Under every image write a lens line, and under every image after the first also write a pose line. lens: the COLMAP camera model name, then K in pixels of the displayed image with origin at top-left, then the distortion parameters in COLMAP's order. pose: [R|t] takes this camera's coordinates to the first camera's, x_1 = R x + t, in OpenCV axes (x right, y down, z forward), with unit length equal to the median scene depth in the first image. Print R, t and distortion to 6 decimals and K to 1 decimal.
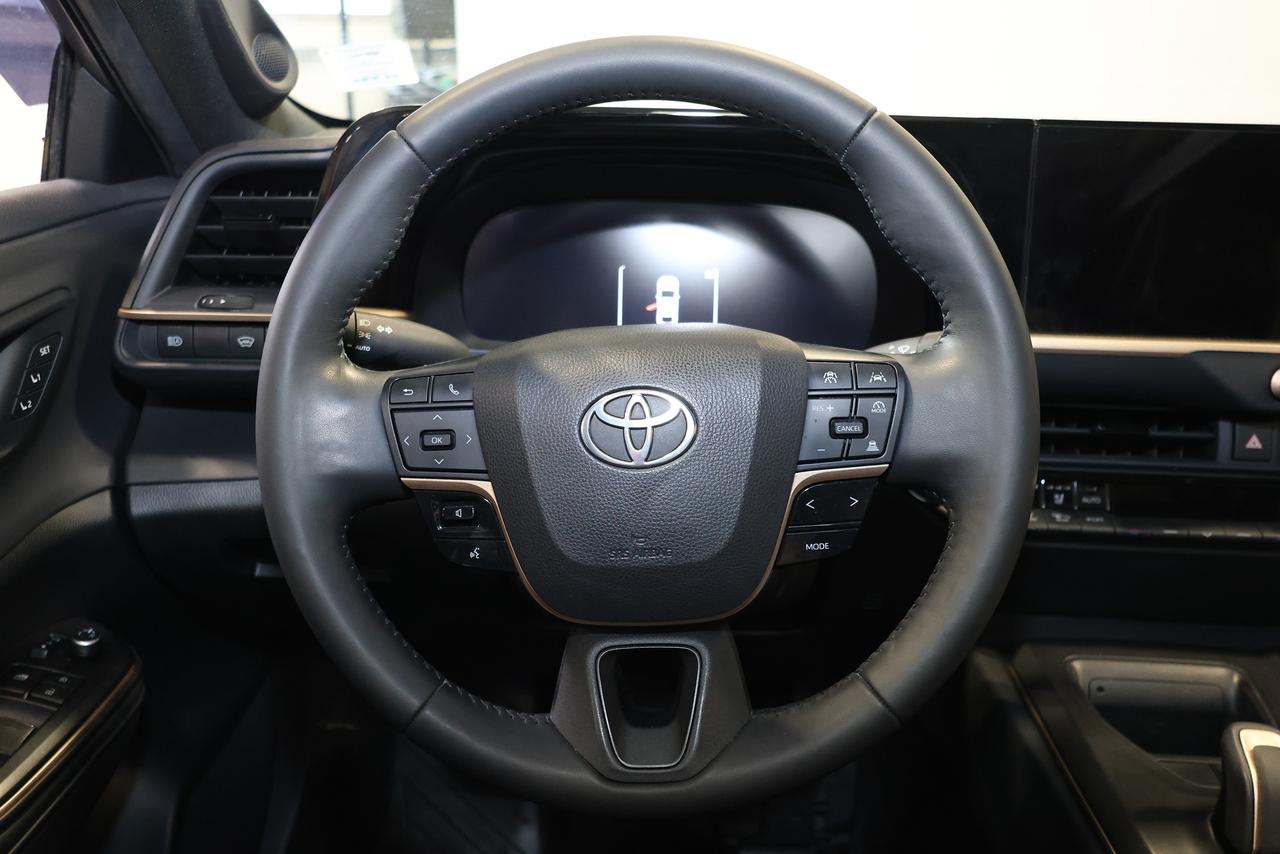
lens RADIAL K [[1158.6, 0, 643.0], [0, 1158.6, 414.6], [0, 0, 1]] dist [0.010858, 0.001685]
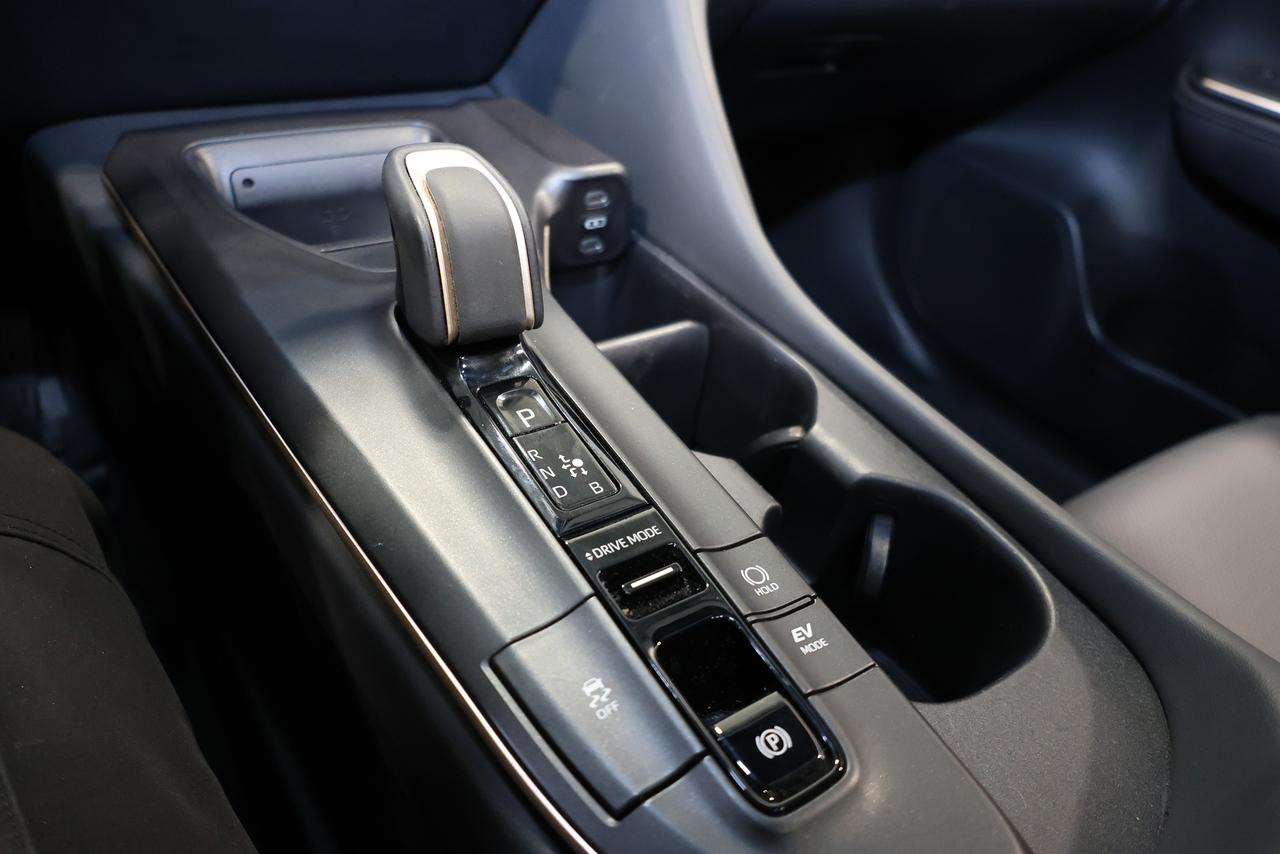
lens RADIAL K [[877.8, 0, 649.4], [0, 877.8, 437.9], [0, 0, 1]] dist [-0.002466, 0.008321]
pose [[0.787347, -0.319355, 0.527350, 0.347202], [0.094758, 0.907901, 0.408334, 0.246461], [-0.609185, -0.271530, 0.745094, 0.578936]]
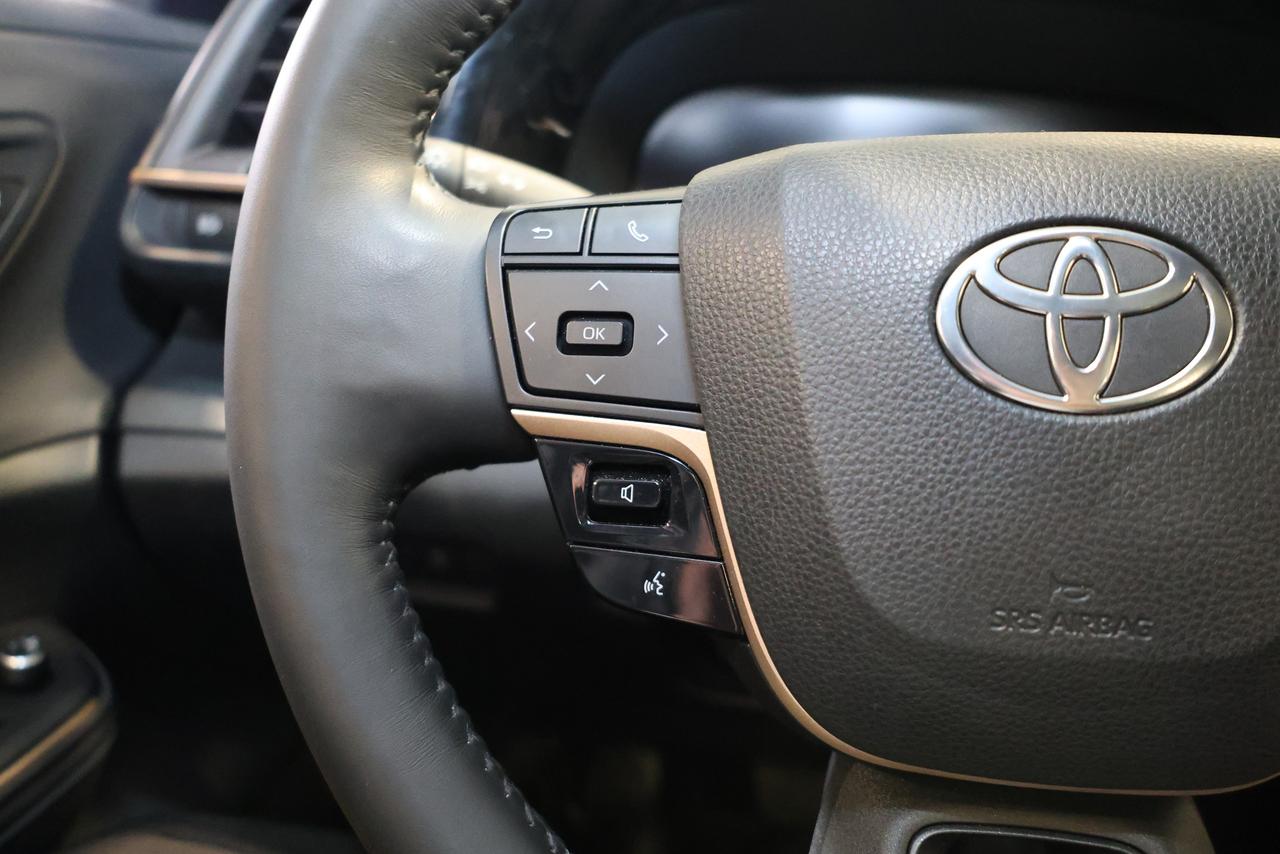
lens RADIAL K [[1017.8, 0, 650.3], [0, 1017.8, 421.1], [0, 0, 1]] dist [0.000764, 0.007341]
pose [[0.992050, 0.080051, -0.097100, -0.111640], [-0.084334, 0.995600, -0.040836, 0.071831], [0.093404, 0.048701, 0.994437, 0.591398]]
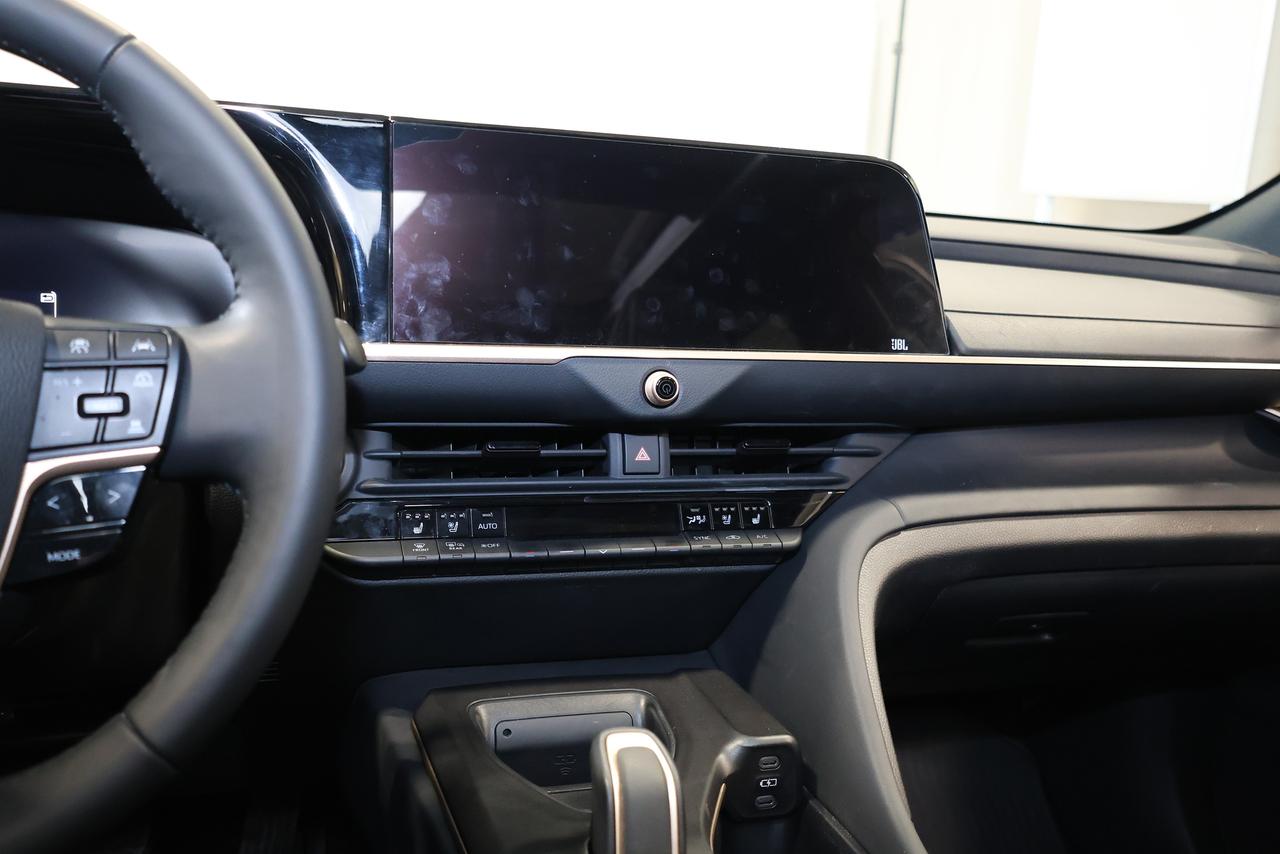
lens RADIAL K [[1158.6, 0, 636.1], [0, 1158.6, 413.8], [0, 0, 1]] dist [0.010858, 0.001685]
pose [[0.935002, -0.029126, 0.353444, 0.232062], [0.073985, 0.990713, -0.114079, 0.133782], [-0.346839, 0.132813, 0.928474, 0.114482]]
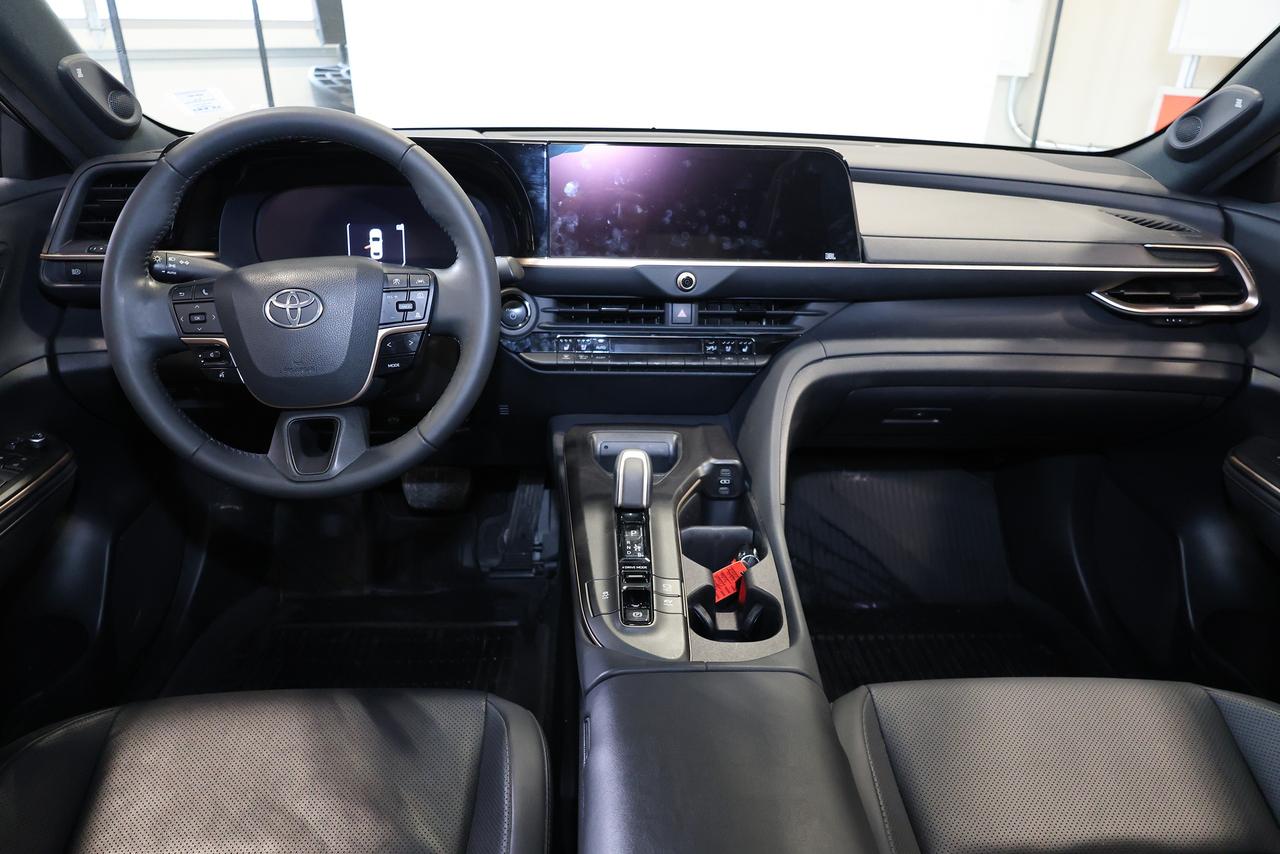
lens RADIAL K [[877.8, 0, 633.0], [0, 877.8, 416.5], [0, 0, 1]] dist [-0.002466, 0.008321]
pose [[0.995758, -0.035760, 0.084782, 0.424386], [0.026889, 0.994260, 0.103554, 0.053161], [-0.087999, -0.100835, 0.991004, -0.558693]]
